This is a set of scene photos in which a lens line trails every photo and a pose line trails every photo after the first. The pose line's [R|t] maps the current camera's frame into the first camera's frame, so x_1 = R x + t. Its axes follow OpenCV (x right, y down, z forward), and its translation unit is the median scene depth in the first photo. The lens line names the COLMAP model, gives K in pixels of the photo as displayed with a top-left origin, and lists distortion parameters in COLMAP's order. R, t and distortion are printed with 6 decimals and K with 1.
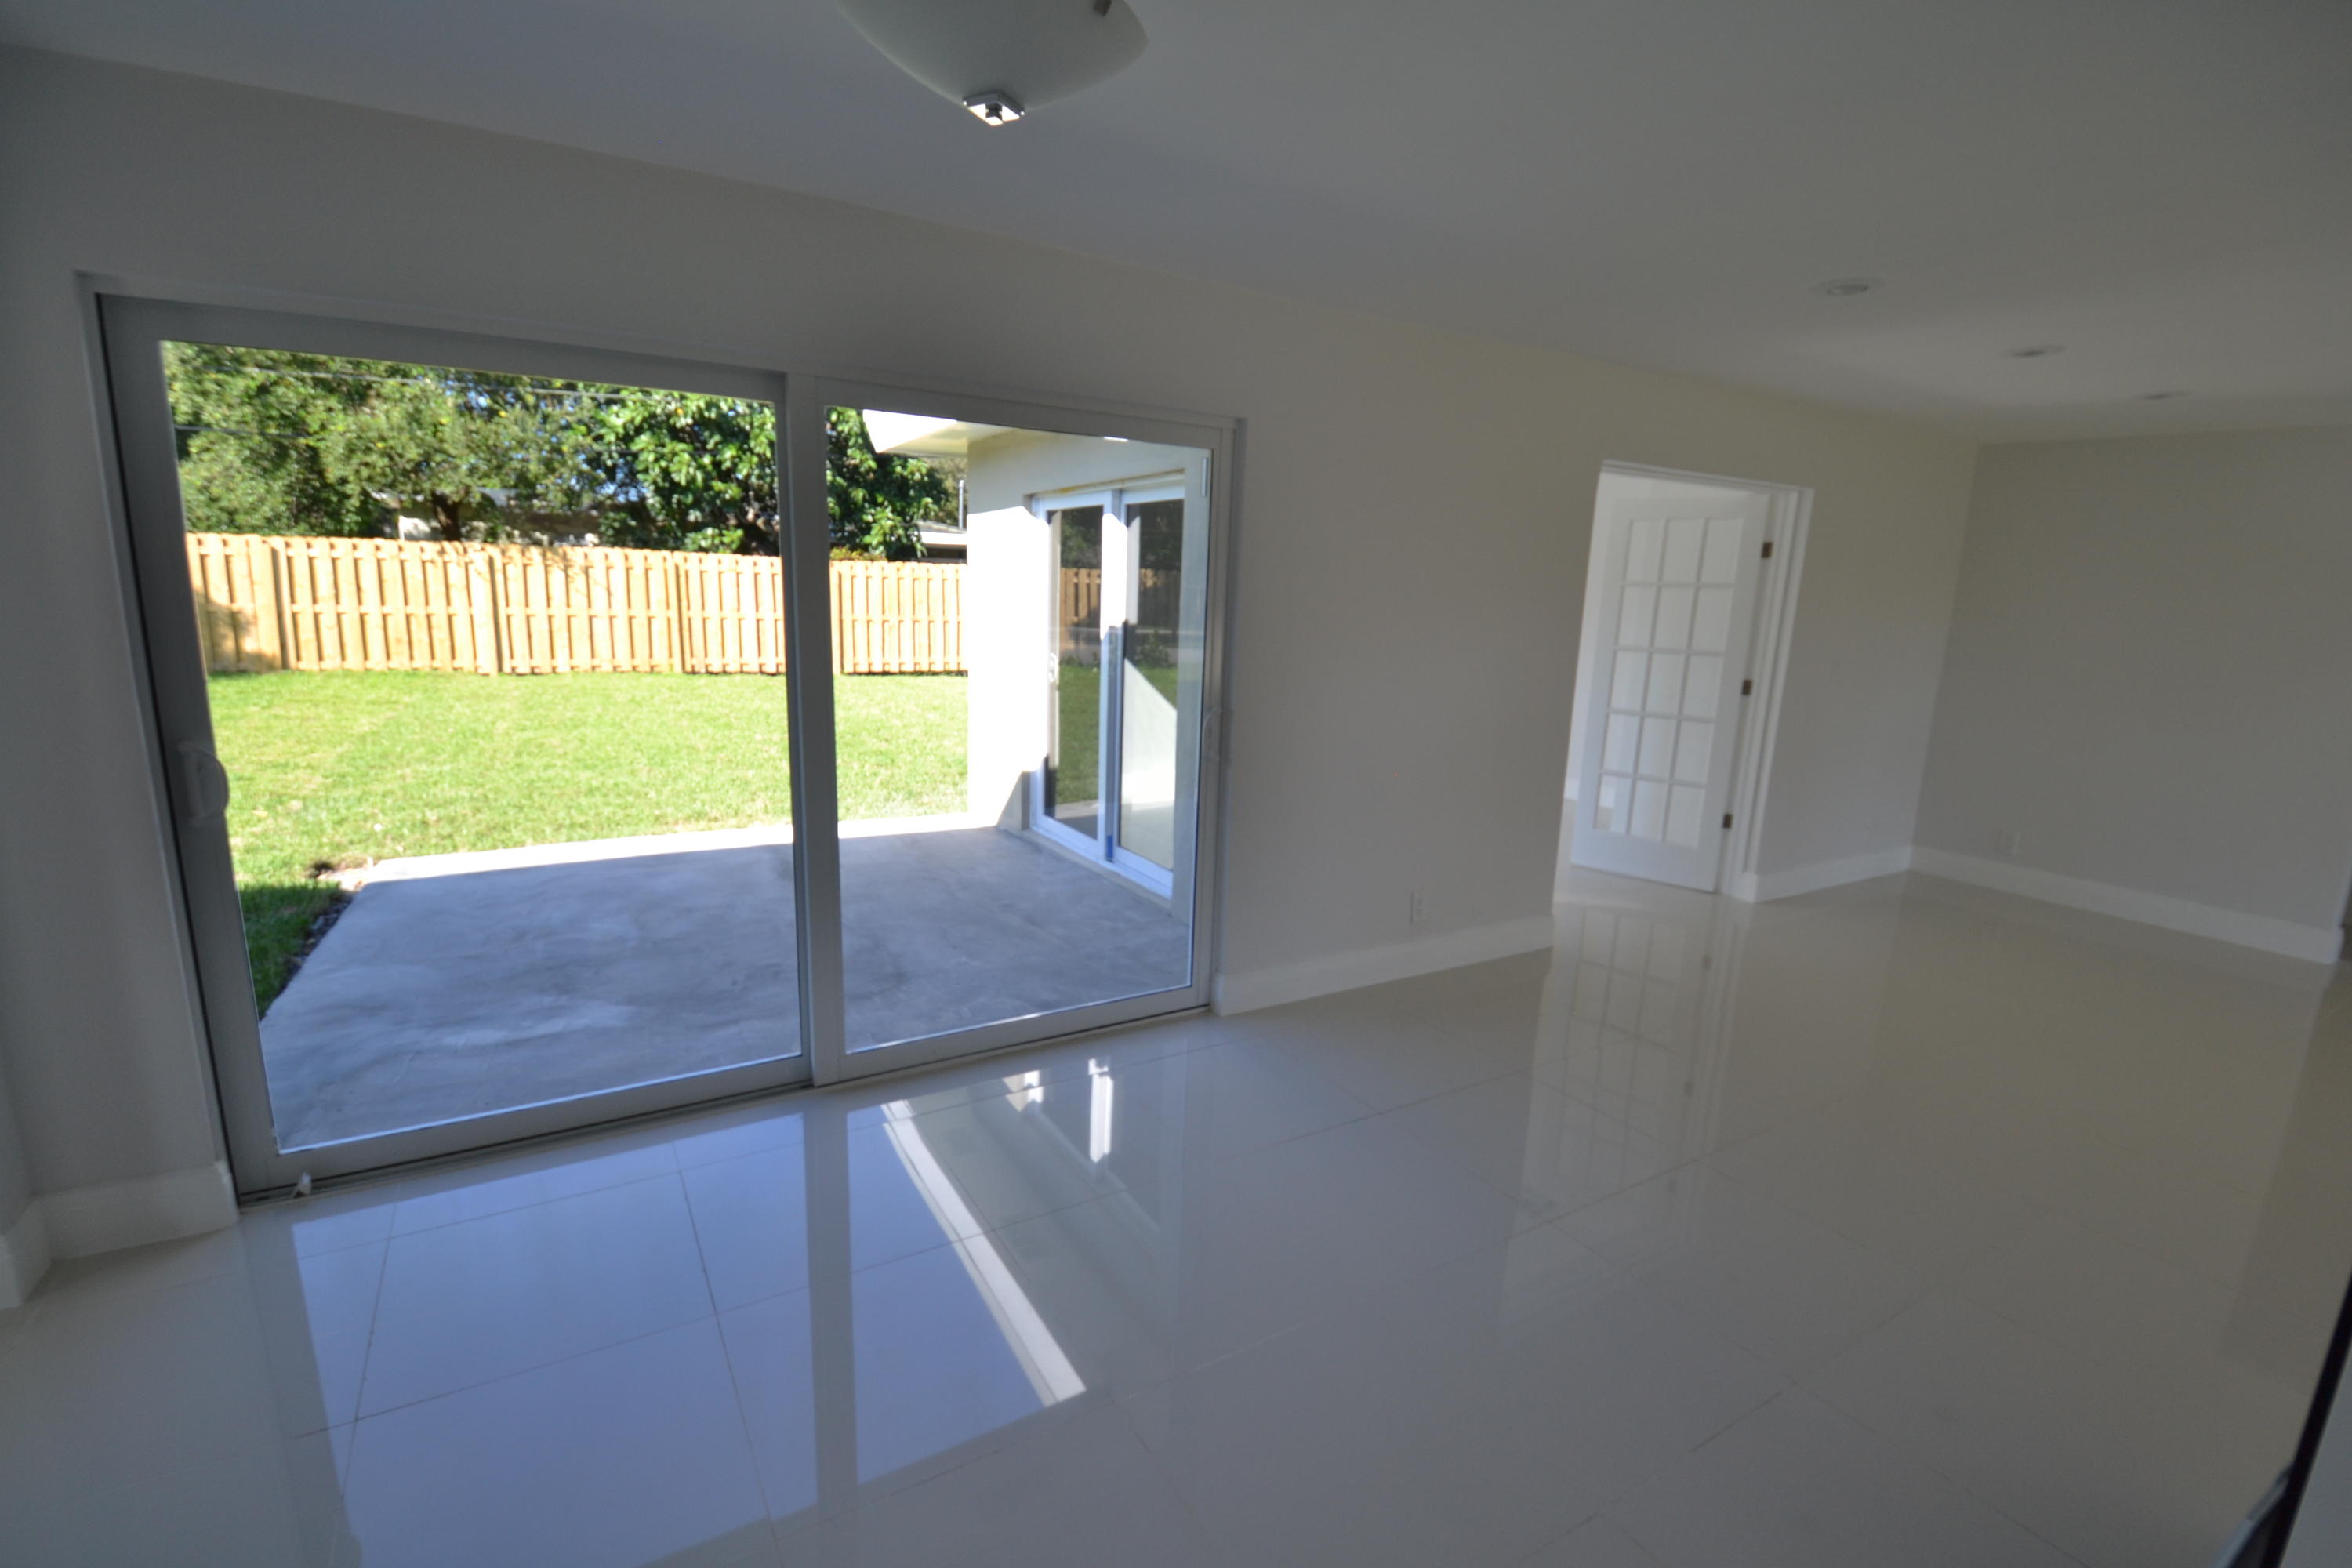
lens RADIAL K [[1019.9, 0, 1169.4], [0, 1019.9, 804.3], [0, 0, 1]] dist [-0.014522, -0.003980]
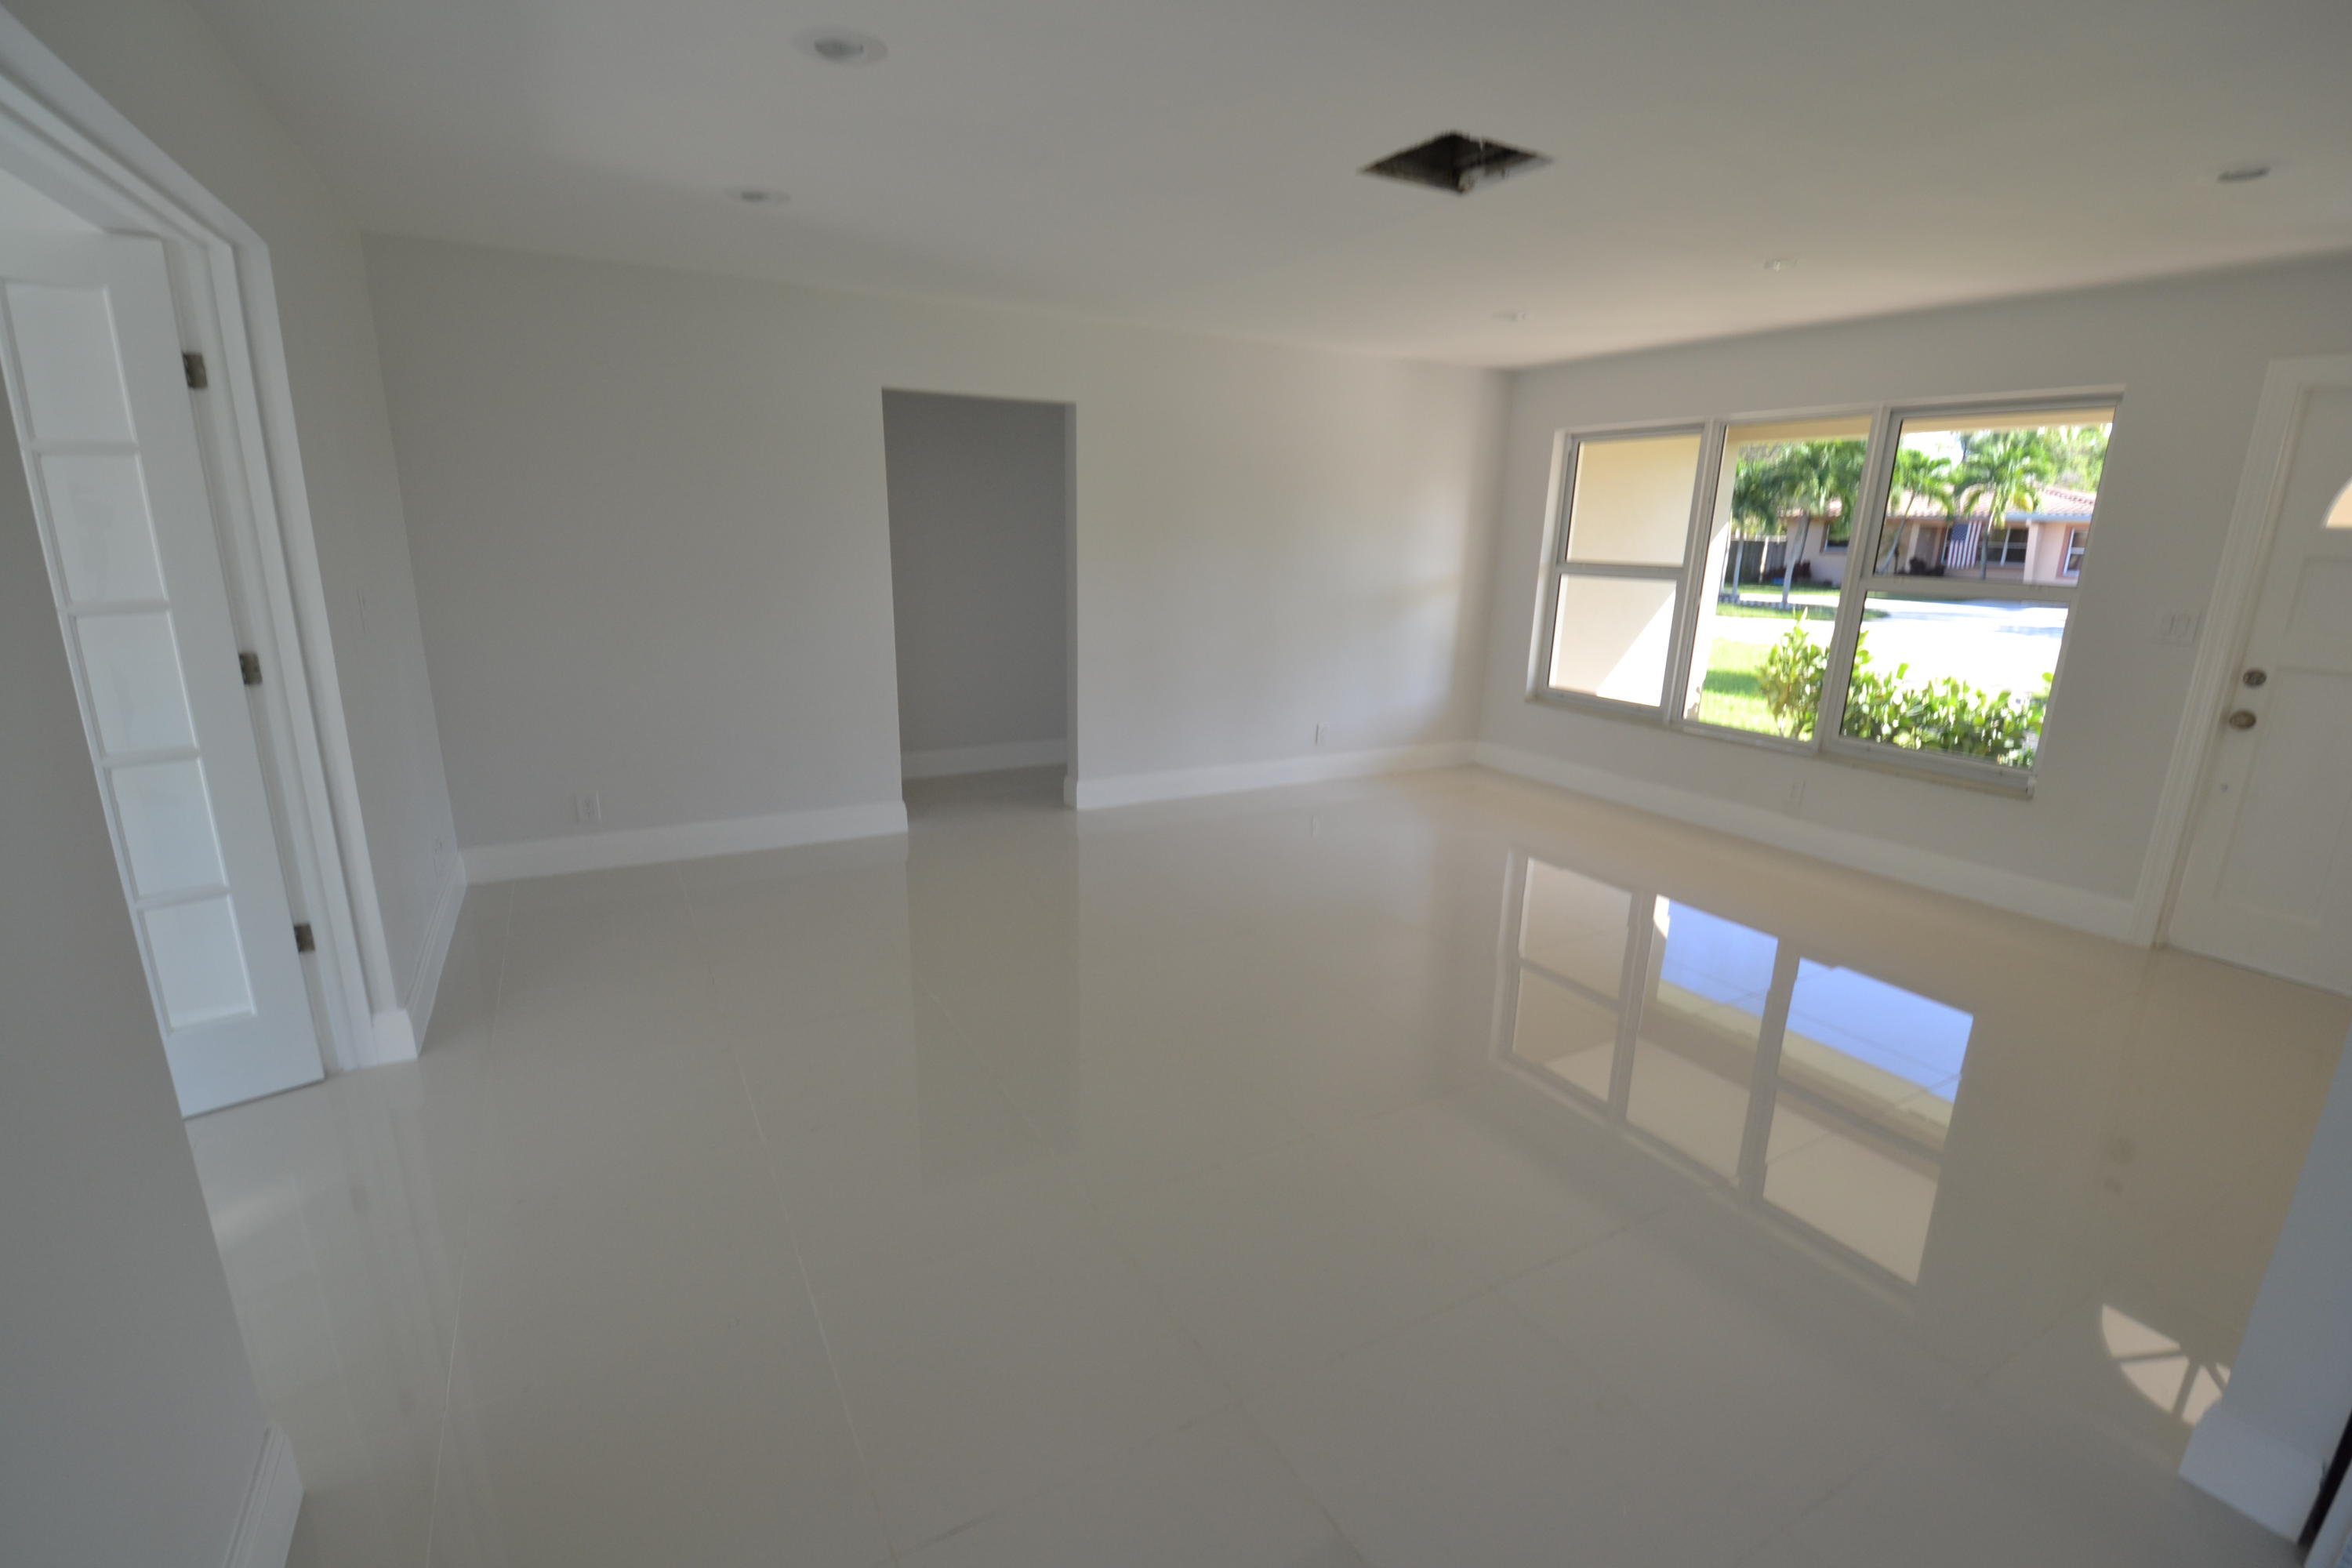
lens RADIAL K [[1048.9, 0, 1168.7], [0, 1048.9, 798.1], [0, 0, 1]] dist [0.001847, 0.000097]
pose [[0.018524, -0.272580, 0.961955, 0.105782], [0.190919, 0.945381, 0.264207, -0.113790], [-0.981431, 0.178762, 0.069553, 0.621770]]
